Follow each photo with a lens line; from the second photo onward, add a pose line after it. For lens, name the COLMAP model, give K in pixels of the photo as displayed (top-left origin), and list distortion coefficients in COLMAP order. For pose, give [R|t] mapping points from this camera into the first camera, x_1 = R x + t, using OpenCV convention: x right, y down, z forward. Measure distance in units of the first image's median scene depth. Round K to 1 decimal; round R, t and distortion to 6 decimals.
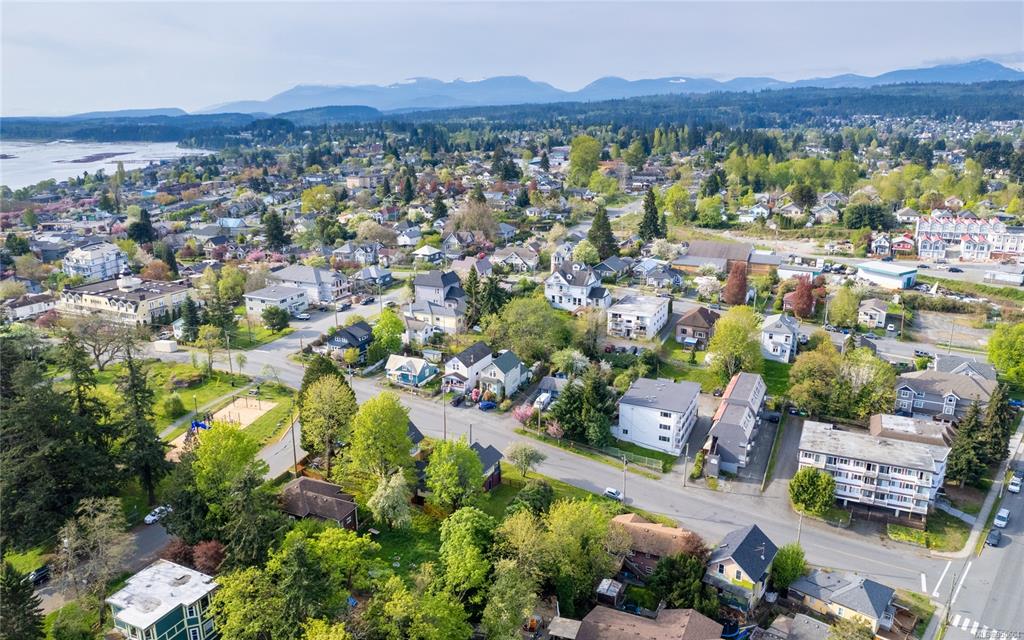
lens RADIAL K [[732.1, 0, 519.8], [0, 732.1, 319.1], [0, 0, 1]] dist [-0.069400, 0.051957]
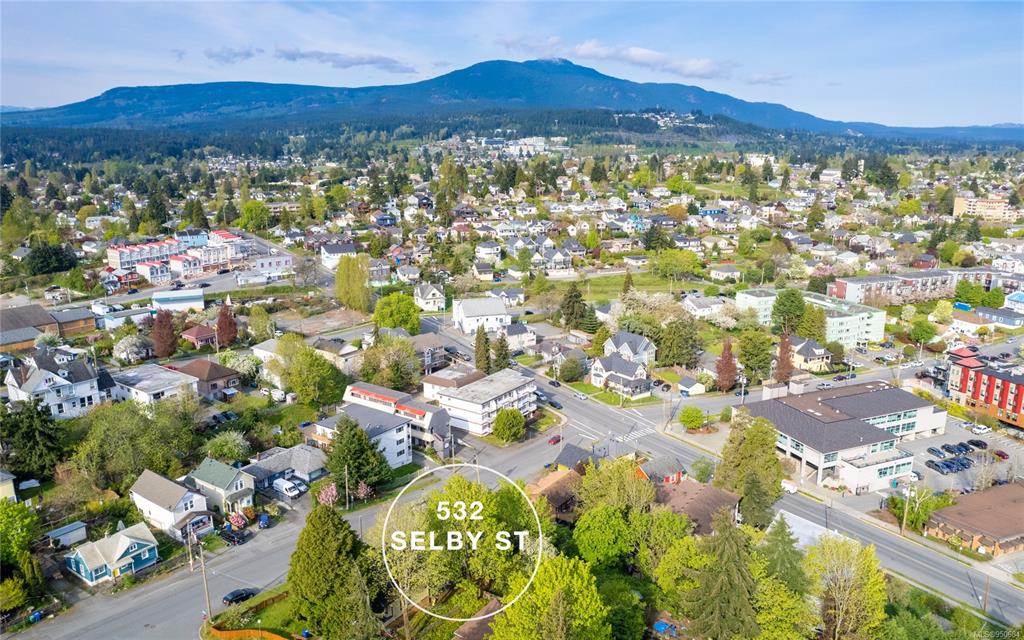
lens RADIAL K [[732.1, 0, 519.8], [0, 732.1, 319.1], [0, 0, 1]] dist [-0.069400, 0.051957]
pose [[0.173026, -0.227400, 0.958306, -0.549945], [0.270193, 0.946613, 0.175840, -0.117362], [-0.947131, 0.228503, 0.225231, 0.416093]]
